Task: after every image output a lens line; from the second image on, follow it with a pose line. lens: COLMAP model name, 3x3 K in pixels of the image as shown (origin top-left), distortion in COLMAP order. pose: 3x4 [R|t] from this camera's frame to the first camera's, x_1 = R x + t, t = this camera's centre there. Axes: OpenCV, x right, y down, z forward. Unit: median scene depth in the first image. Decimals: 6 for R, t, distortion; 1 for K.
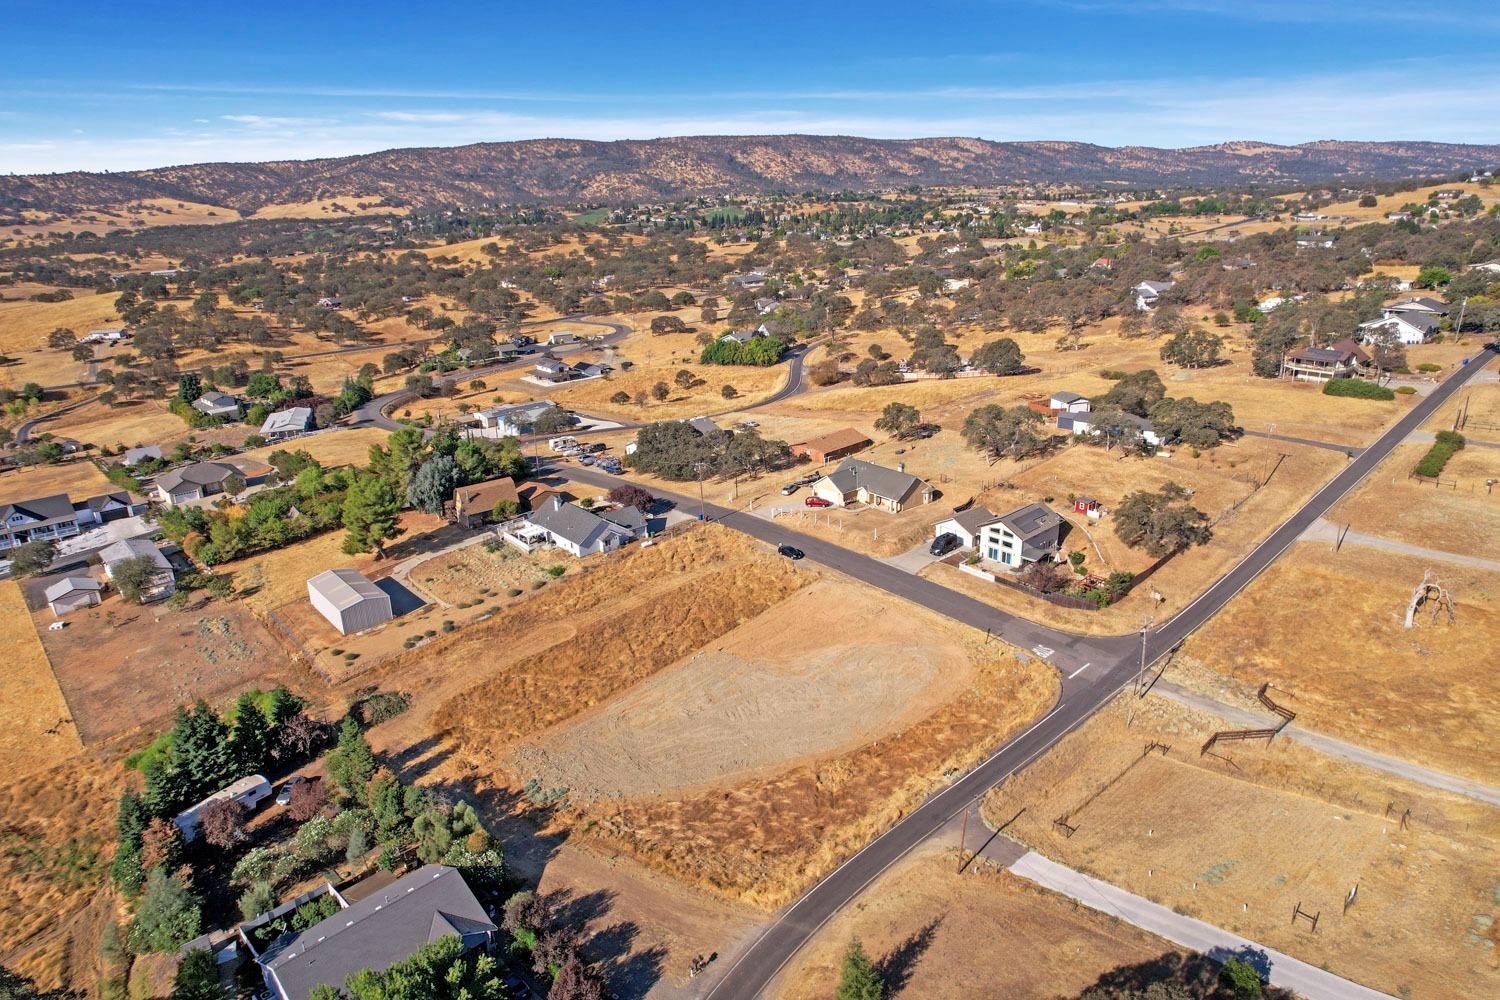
lens RADIAL K [[951.8, 0, 750.0], [0, 951.8, 500.0], [0, 0, 1]] dist [-0.062823, 0.062750]
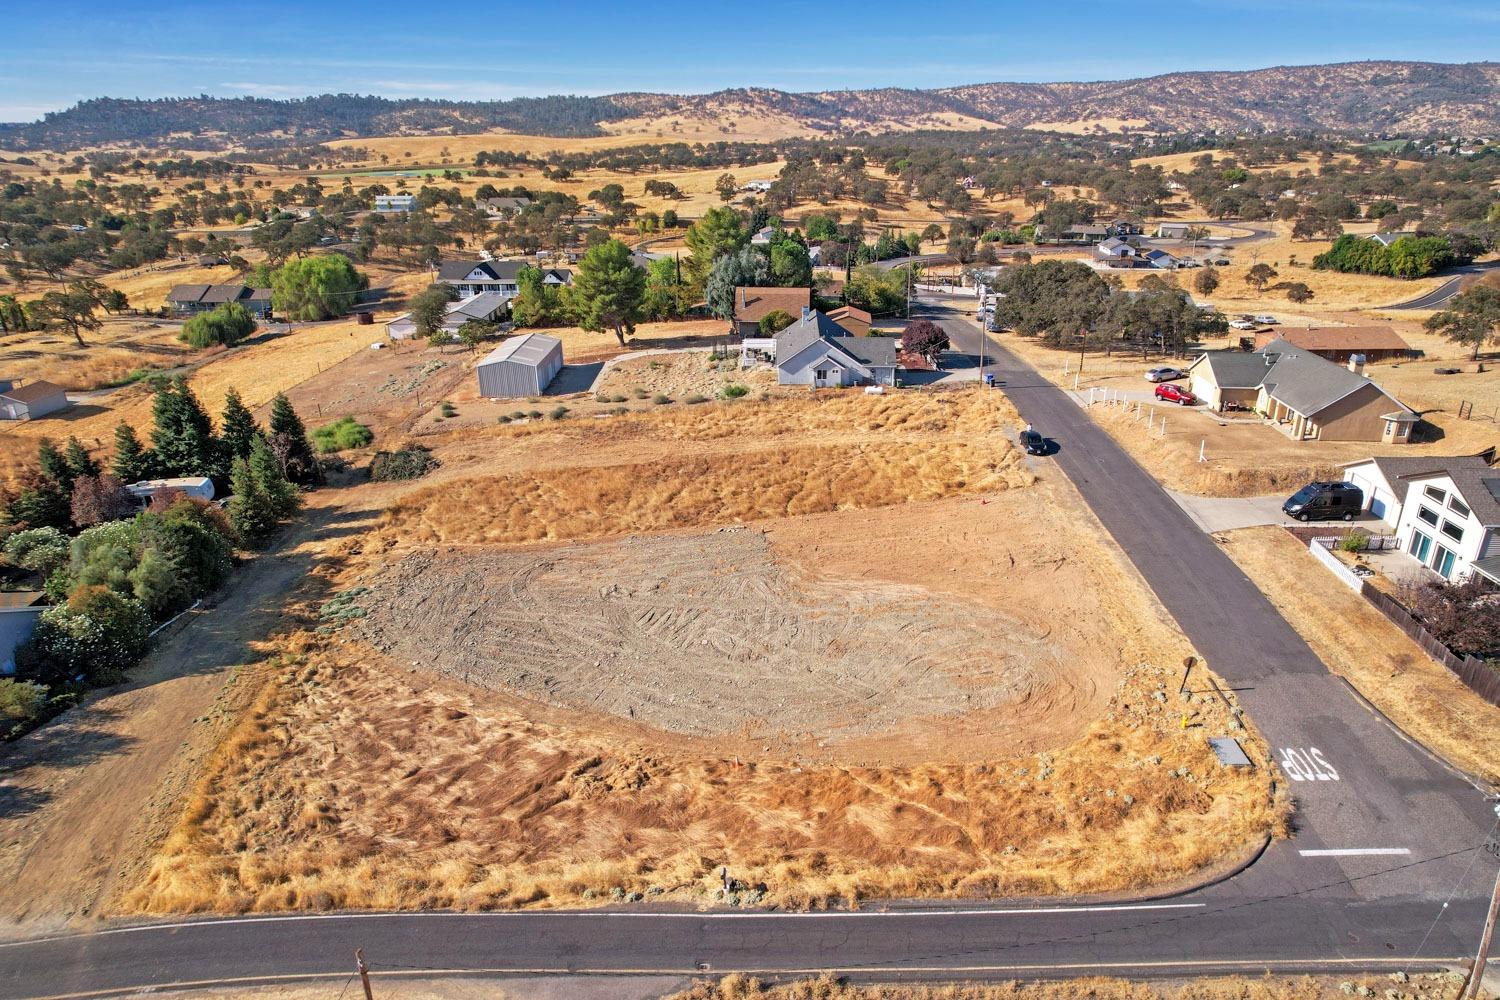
lens RADIAL K [[971.1, 0, 759.2], [0, 971.1, 493.1], [0, 0, 1]] dist [-0.087016, 0.083725]
pose [[0.740816, 0.271246, -0.614506, 0.289576], [-0.238181, 0.961473, 0.137260, 0.044964], [0.628062, 0.044680, 0.776880, 0.456975]]
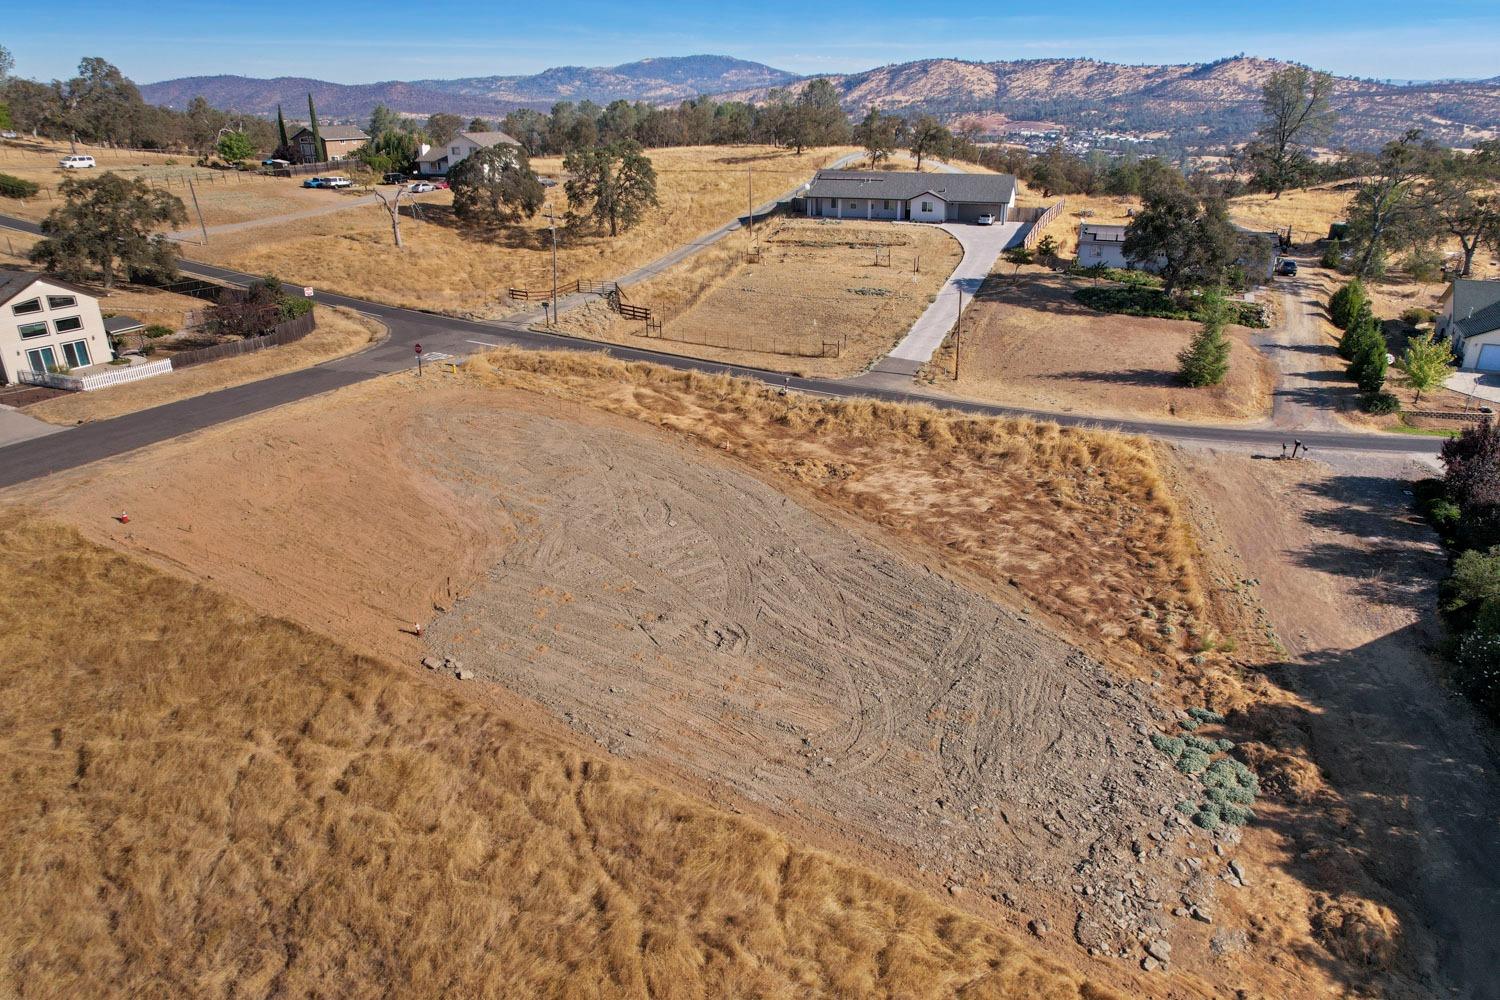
lens RADIAL K [[958.0, 0, 754.8], [0, 958.0, 498.4], [0, 0, 1]] dist [-0.082644, 0.077274]
pose [[-0.416717, -0.321298, 0.850362, -0.290931], [0.310742, 0.828753, 0.465411, 0.007310], [-0.854276, 0.458187, -0.245515, 0.835847]]
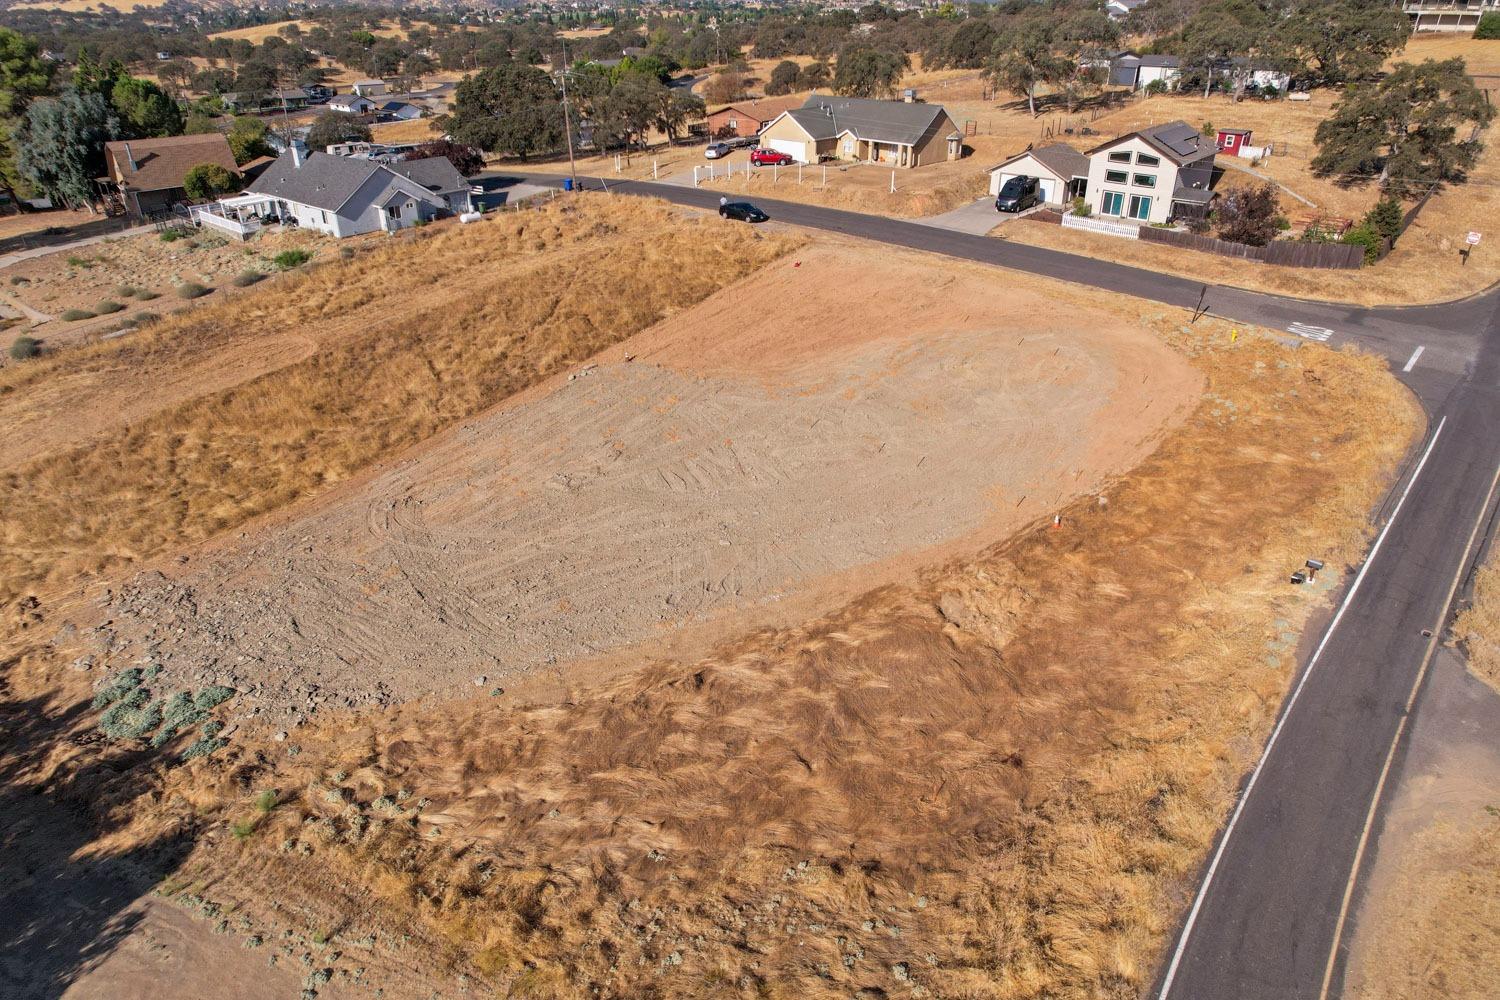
lens RADIAL K [[958.0, 0, 754.8], [0, 958.0, 498.4], [0, 0, 1]] dist [-0.082644, 0.077274]
pose [[0.989052, -0.046981, 0.139891, -0.034248], [0.024848, 0.987453, 0.155943, 0.133635], [-0.145463, -0.150760, 0.977810, 0.460260]]
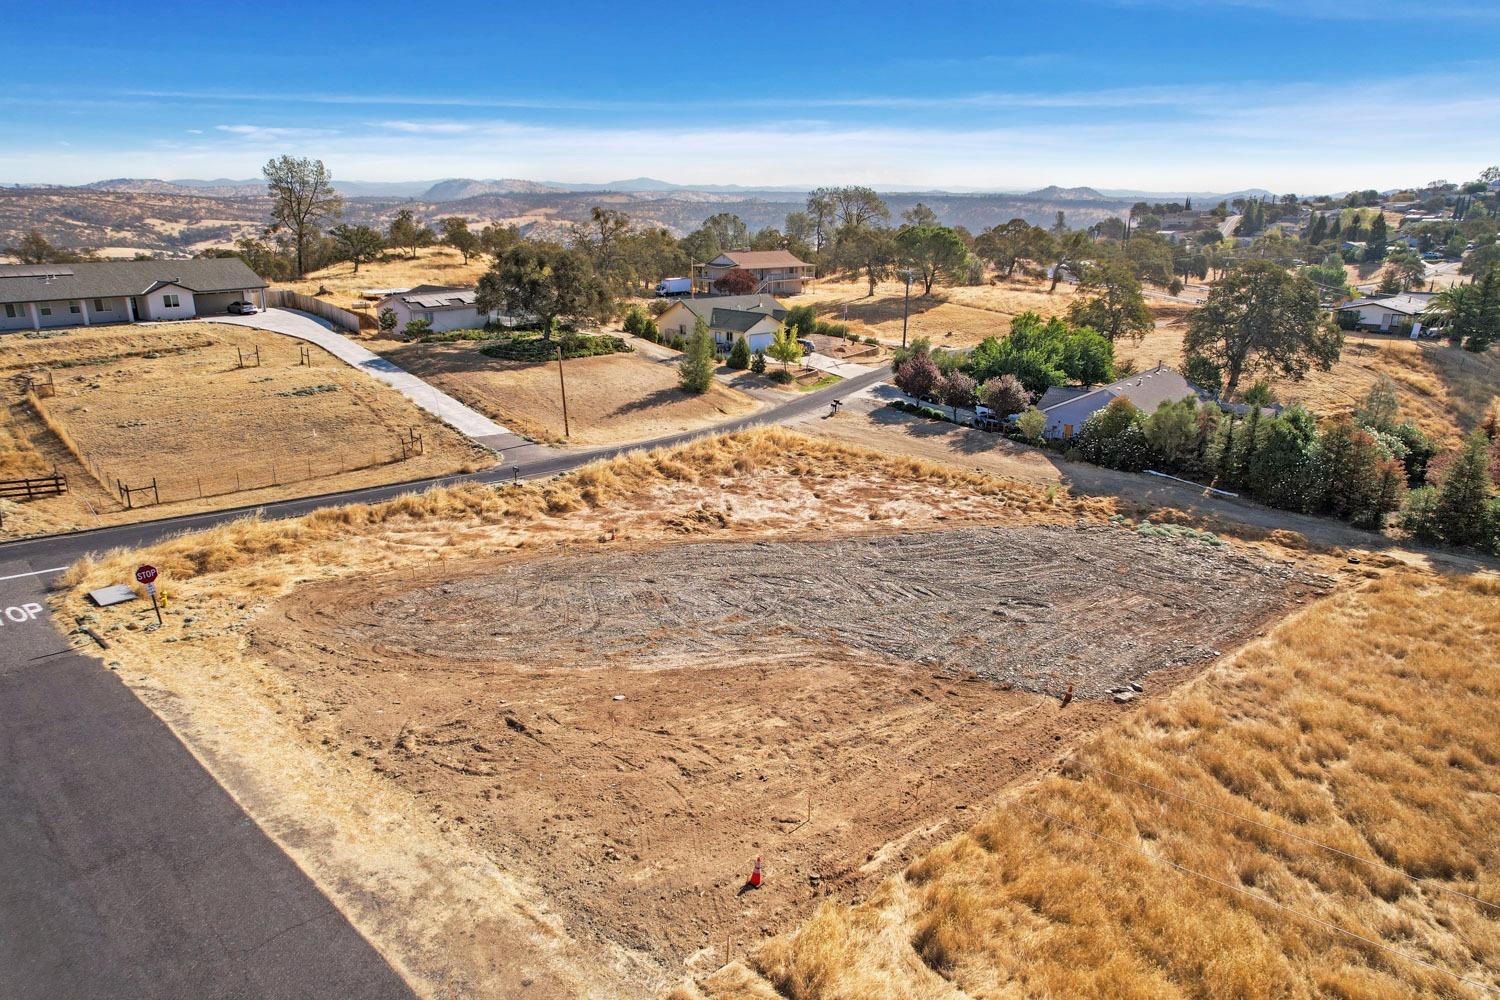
lens RADIAL K [[958.0, 0, 754.8], [0, 958.0, 498.4], [0, 0, 1]] dist [-0.082644, 0.077274]
pose [[-0.996205, 0.048012, -0.072593, 0.066849], [-0.003972, 0.808127, 0.588995, -0.047248], [0.086944, 0.587048, -0.804870, 1.029067]]
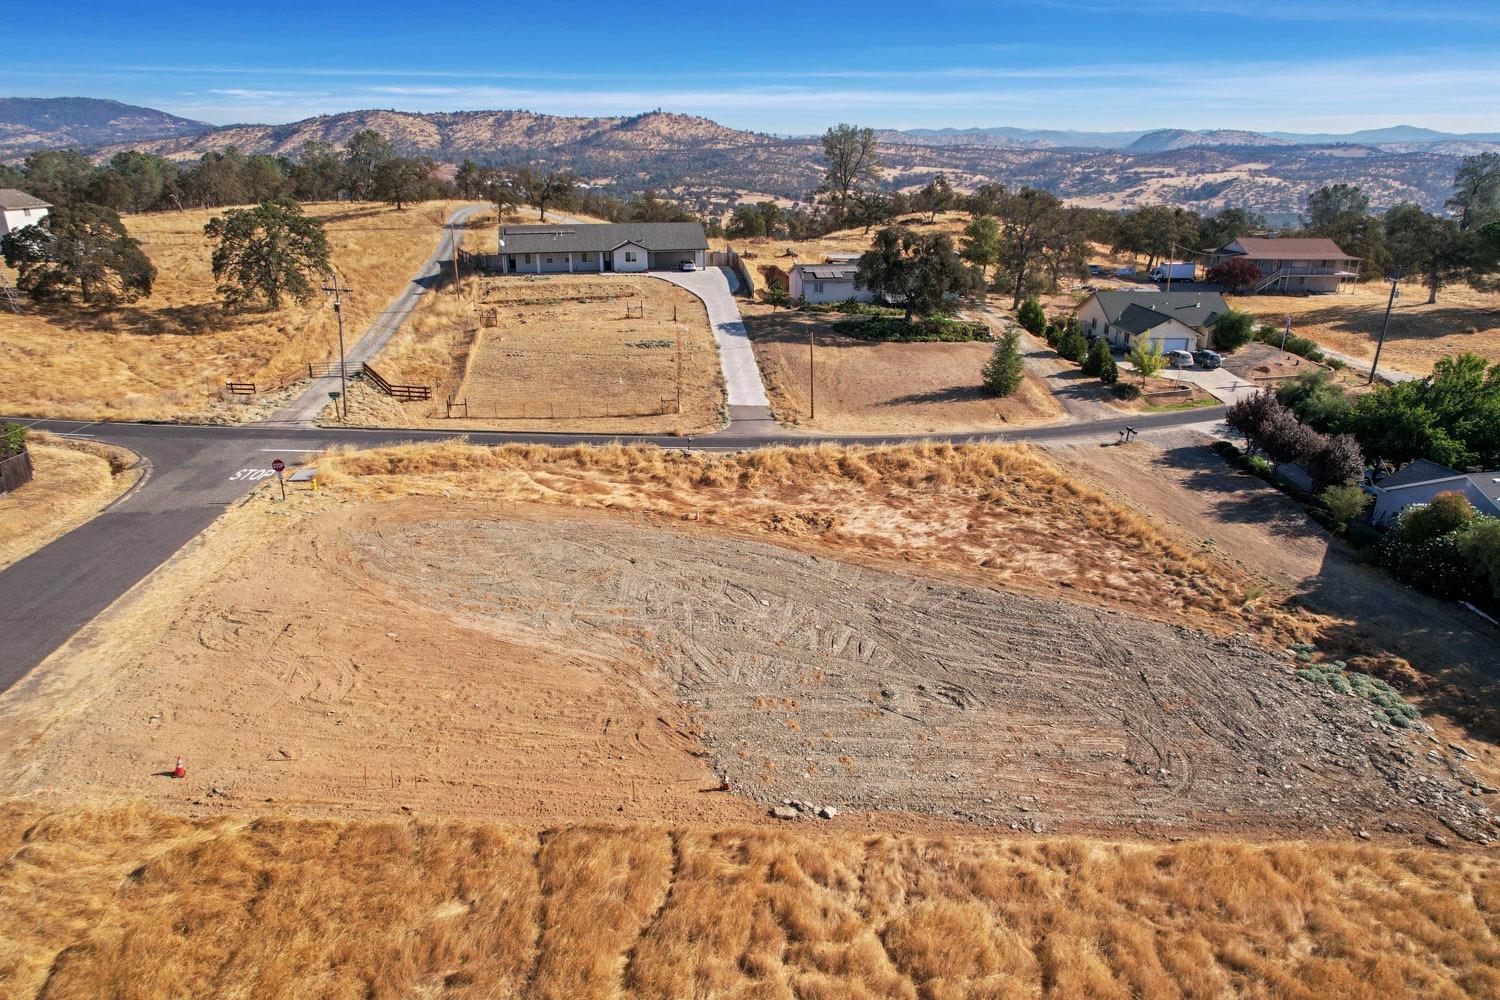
lens RADIAL K [[958.0, 0, 754.8], [0, 958.0, 498.4], [0, 0, 1]] dist [-0.082644, 0.077274]
pose [[-0.824793, -0.168290, 0.539809, -0.146354], [0.202891, 0.803019, 0.560353, -0.044493], [-0.527779, 0.571698, -0.628180, 0.969672]]
